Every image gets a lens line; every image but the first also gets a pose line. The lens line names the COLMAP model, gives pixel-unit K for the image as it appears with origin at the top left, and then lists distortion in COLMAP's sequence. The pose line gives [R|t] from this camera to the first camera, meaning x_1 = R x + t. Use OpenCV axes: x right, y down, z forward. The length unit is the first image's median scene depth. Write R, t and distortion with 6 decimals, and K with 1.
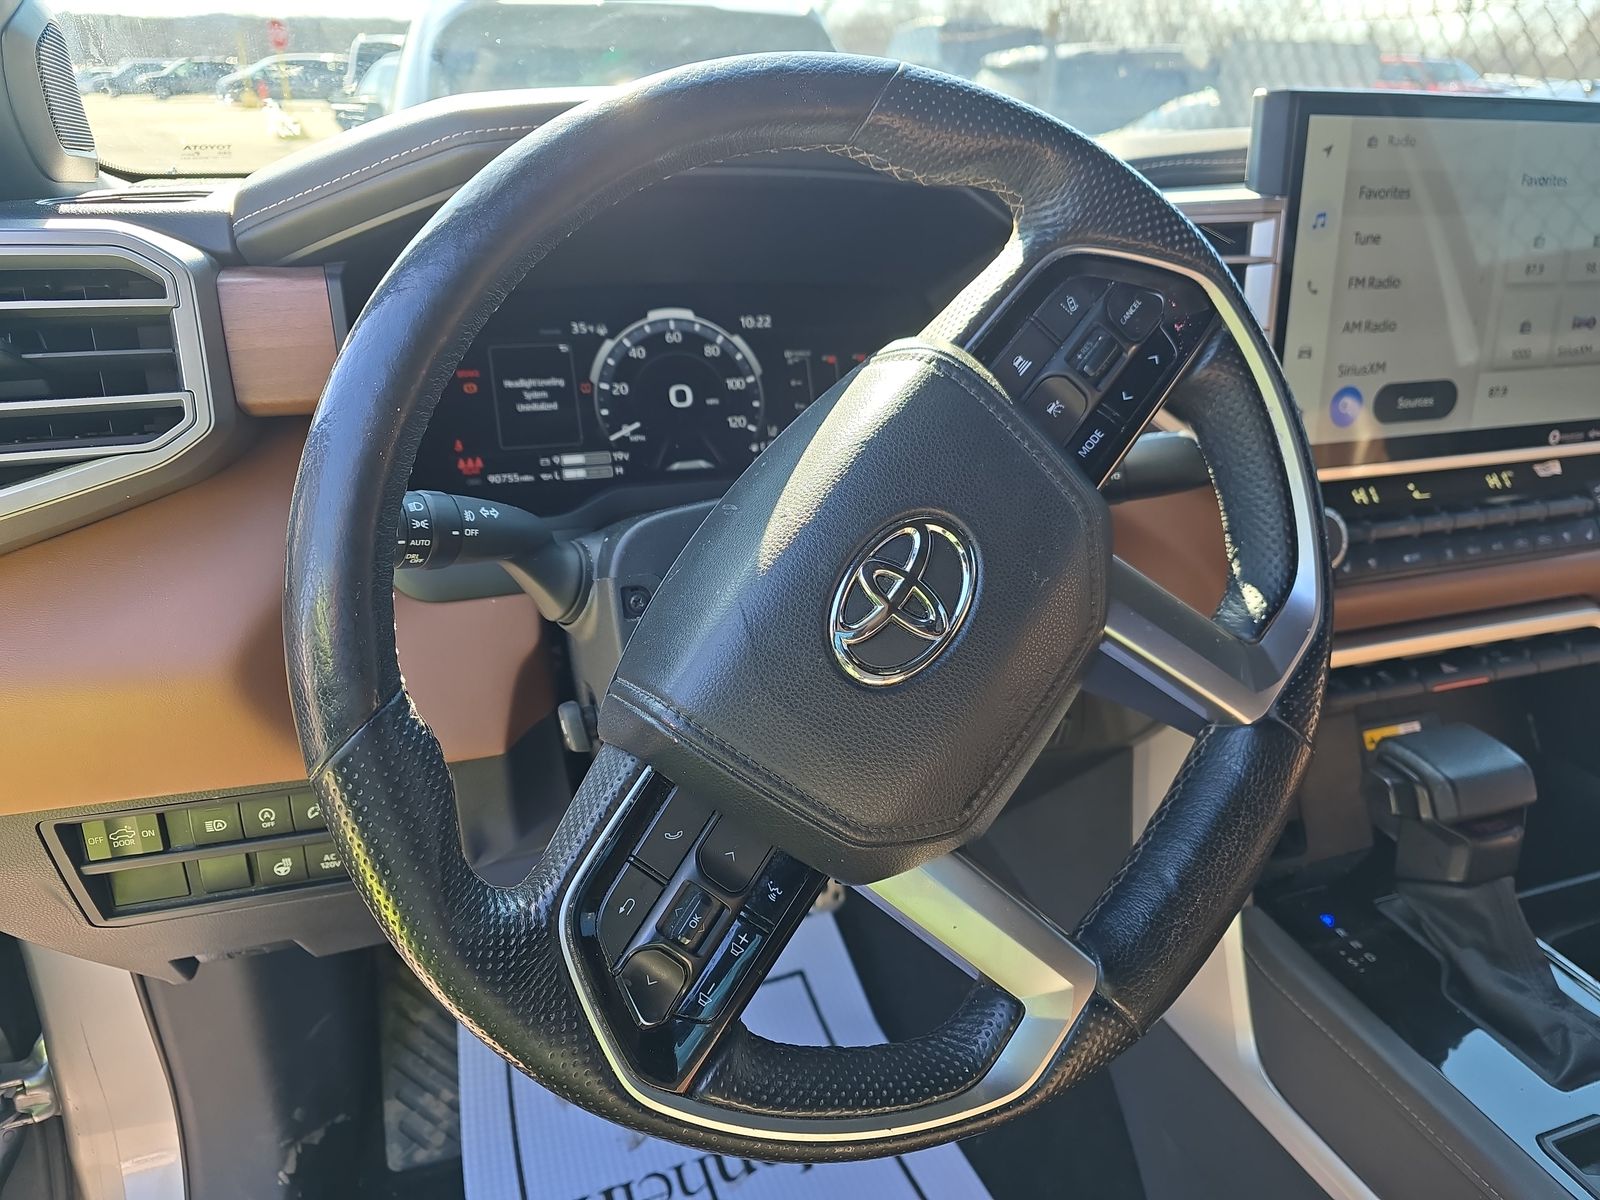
lens RADIAL K [[1098.4, 0, 800.0], [0, 1098.4, 600.0], [0, 0, 1]] dist [0.062553, -0.059392]
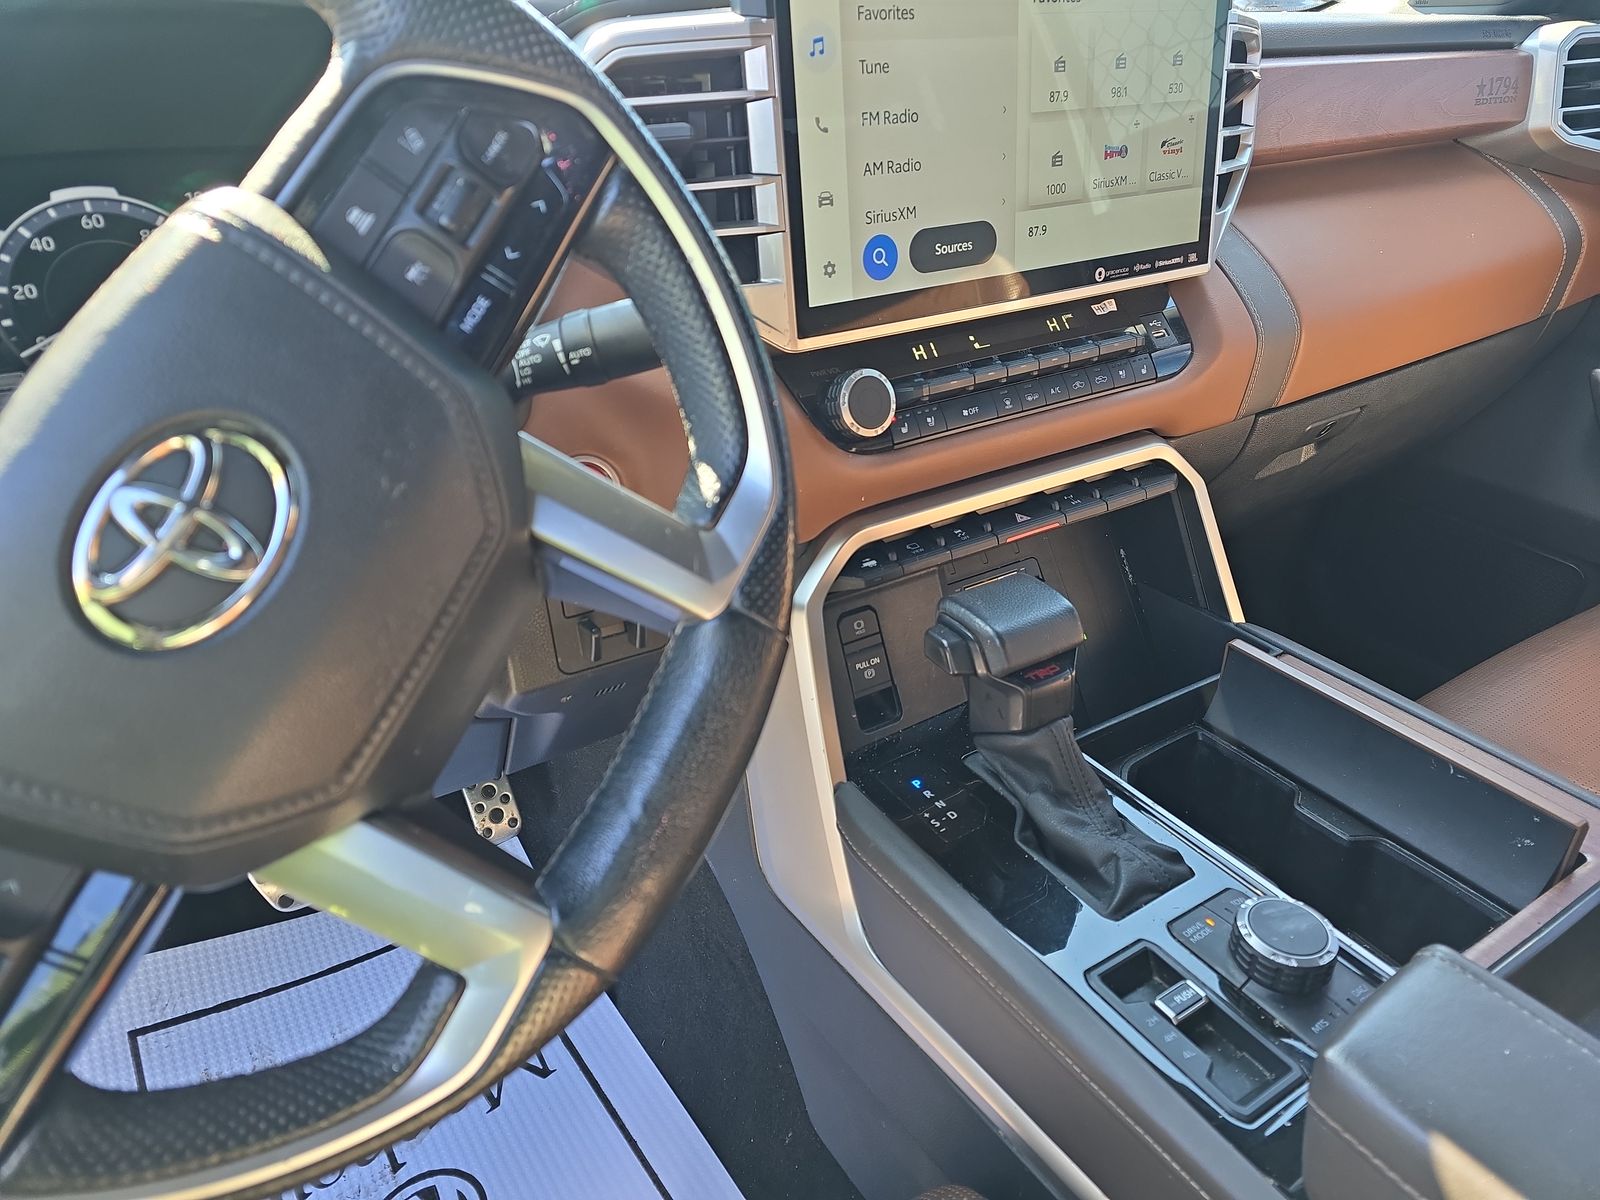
lens RADIAL K [[1071.4, 0, 800.0], [0, 1071.4, 600.0], [0, 0, 1]] dist [0.081087, -0.066054]
pose [[0.973961, -0.130738, 0.185221, 0.231879], [0.111713, 0.987666, 0.109711, 0.006409], [-0.197280, -0.086163, 0.976553, 0.096854]]
